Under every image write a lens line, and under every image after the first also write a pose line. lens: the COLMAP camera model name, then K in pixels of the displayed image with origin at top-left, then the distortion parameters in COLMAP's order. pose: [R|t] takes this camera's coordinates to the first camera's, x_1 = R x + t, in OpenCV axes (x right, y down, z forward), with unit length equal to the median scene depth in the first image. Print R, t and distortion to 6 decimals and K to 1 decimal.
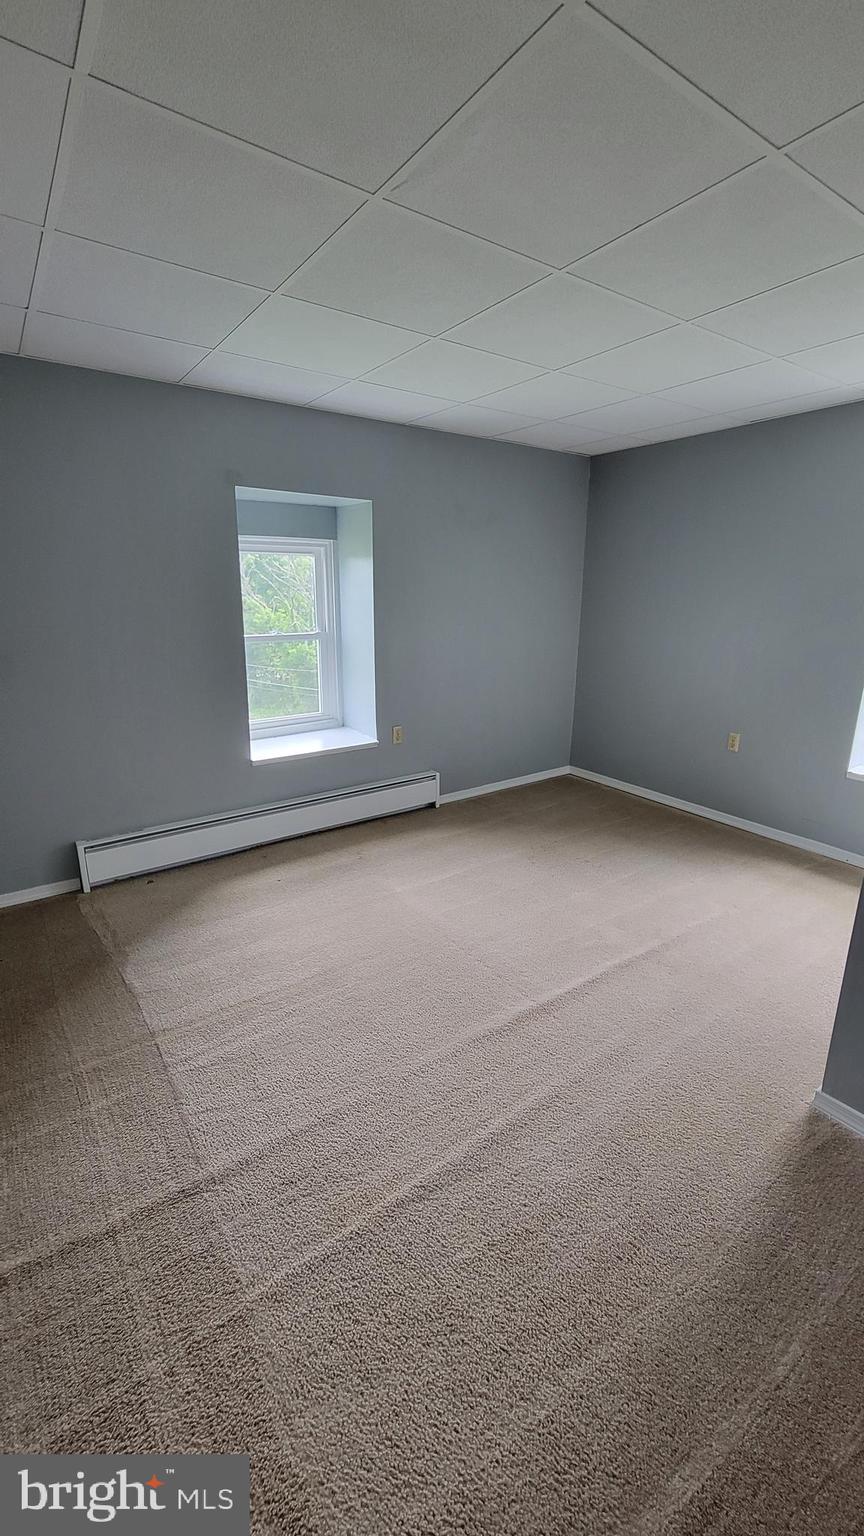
lens RADIAL K [[624.4, 0, 427.9], [0, 624.4, 751.6], [0, 0, 1]] dist [0.000316, -0.000117]
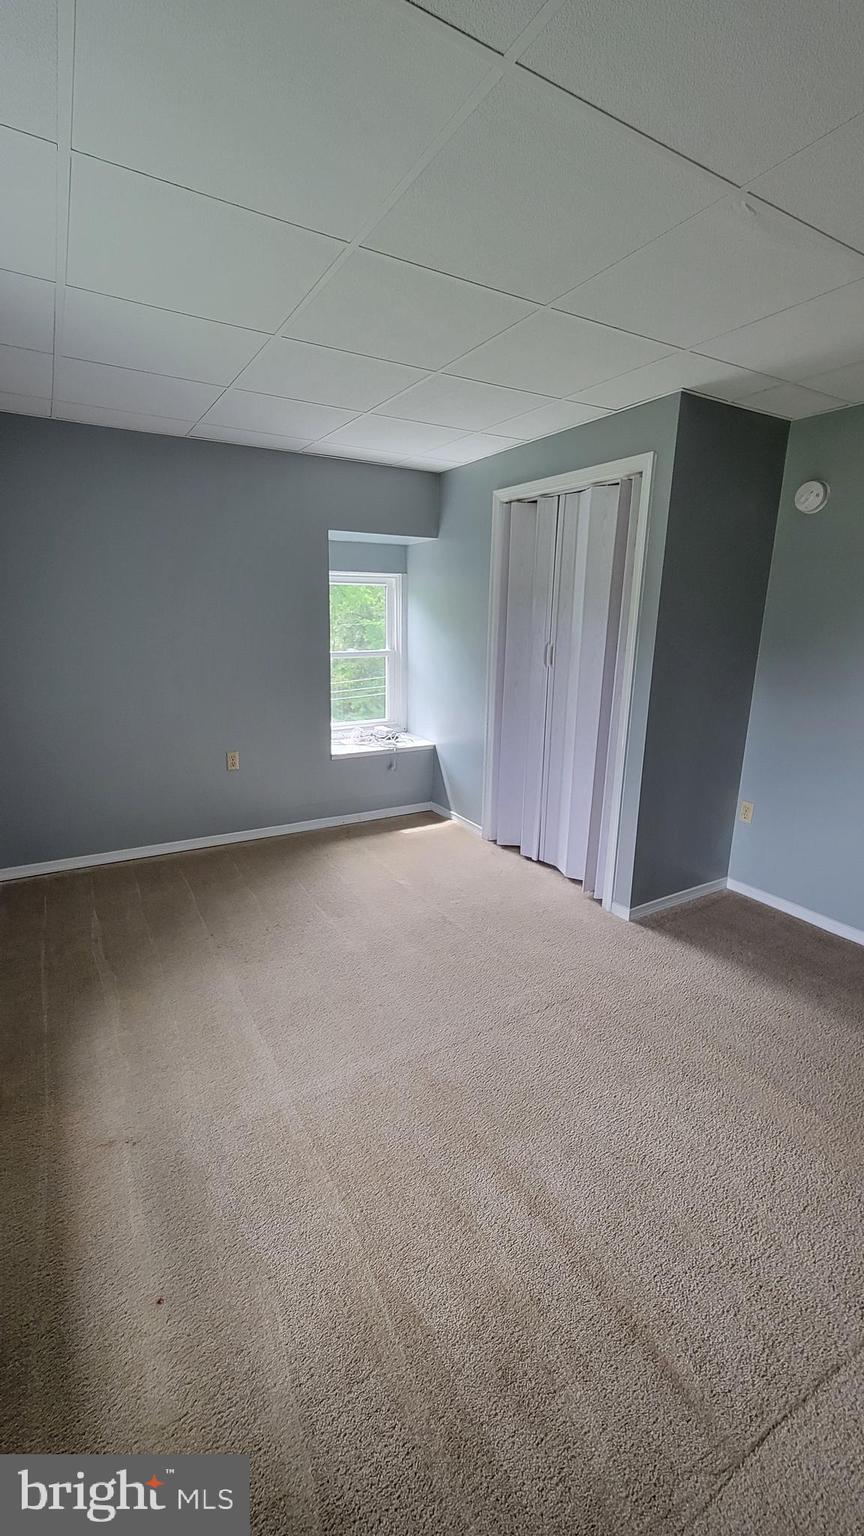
lens RADIAL K [[624.4, 0, 427.9], [0, 624.4, 751.6], [0, 0, 1]] dist [0.000316, -0.000117]
pose [[0.076437, -0.222417, 0.971951, -0.477463], [0.241595, 0.949885, 0.198368, -0.160024], [-0.967362, 0.219655, 0.126341, 0.597175]]
